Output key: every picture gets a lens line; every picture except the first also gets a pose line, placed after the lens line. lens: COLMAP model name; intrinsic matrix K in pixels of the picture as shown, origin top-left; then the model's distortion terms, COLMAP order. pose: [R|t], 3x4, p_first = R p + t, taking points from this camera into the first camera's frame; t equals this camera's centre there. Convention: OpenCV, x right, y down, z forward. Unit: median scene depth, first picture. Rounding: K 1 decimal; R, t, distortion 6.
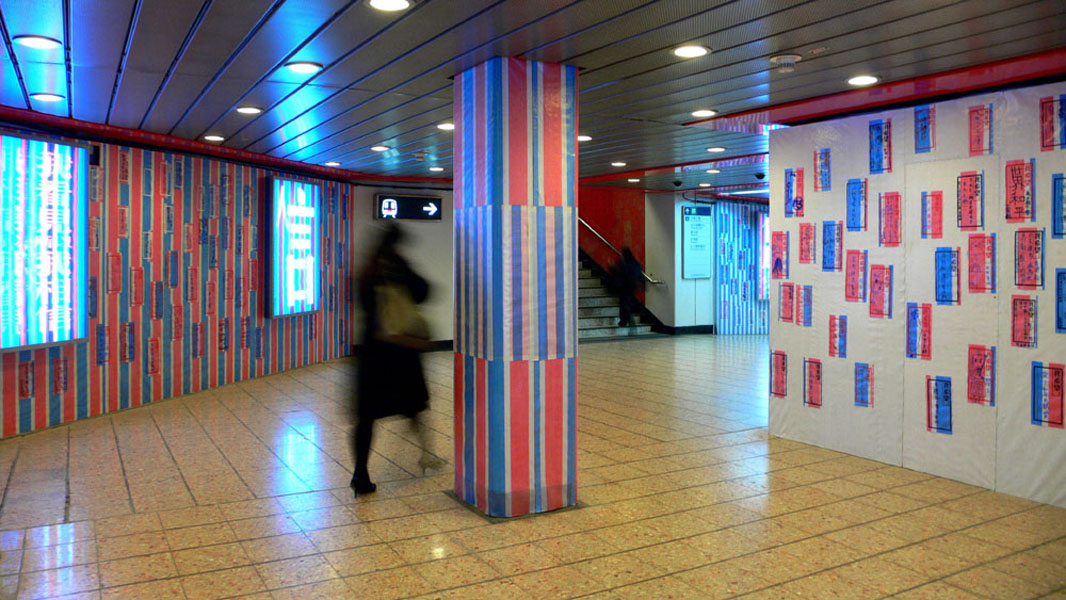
lens RADIAL K [[831.0, 0, 533.0], [0, 831.0, 300.0], [0, 0, 1]] dist [-0.010774, -0.004889]
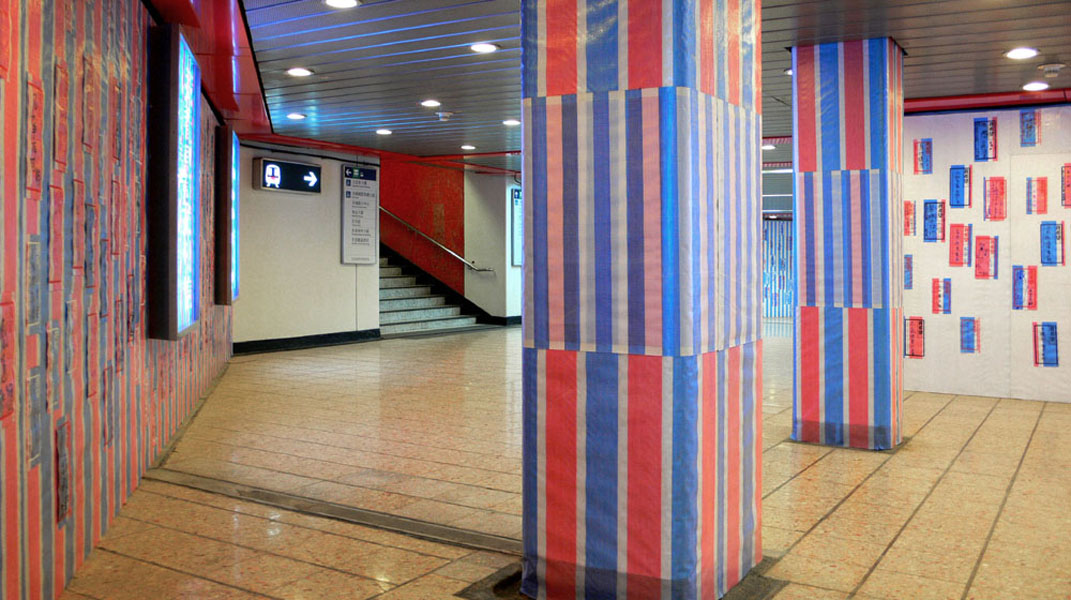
lens RADIAL K [[949.9, 0, 535.5], [0, 949.9, 300.0], [0, 0, 1]] dist [-0.008043, -0.003848]
pose [[0.877484, -0.013170, 0.479426, -0.813257], [0.017172, 0.999845, -0.003965, 0.045341], [-0.479299, 0.011712, 0.877574, 0.085933]]
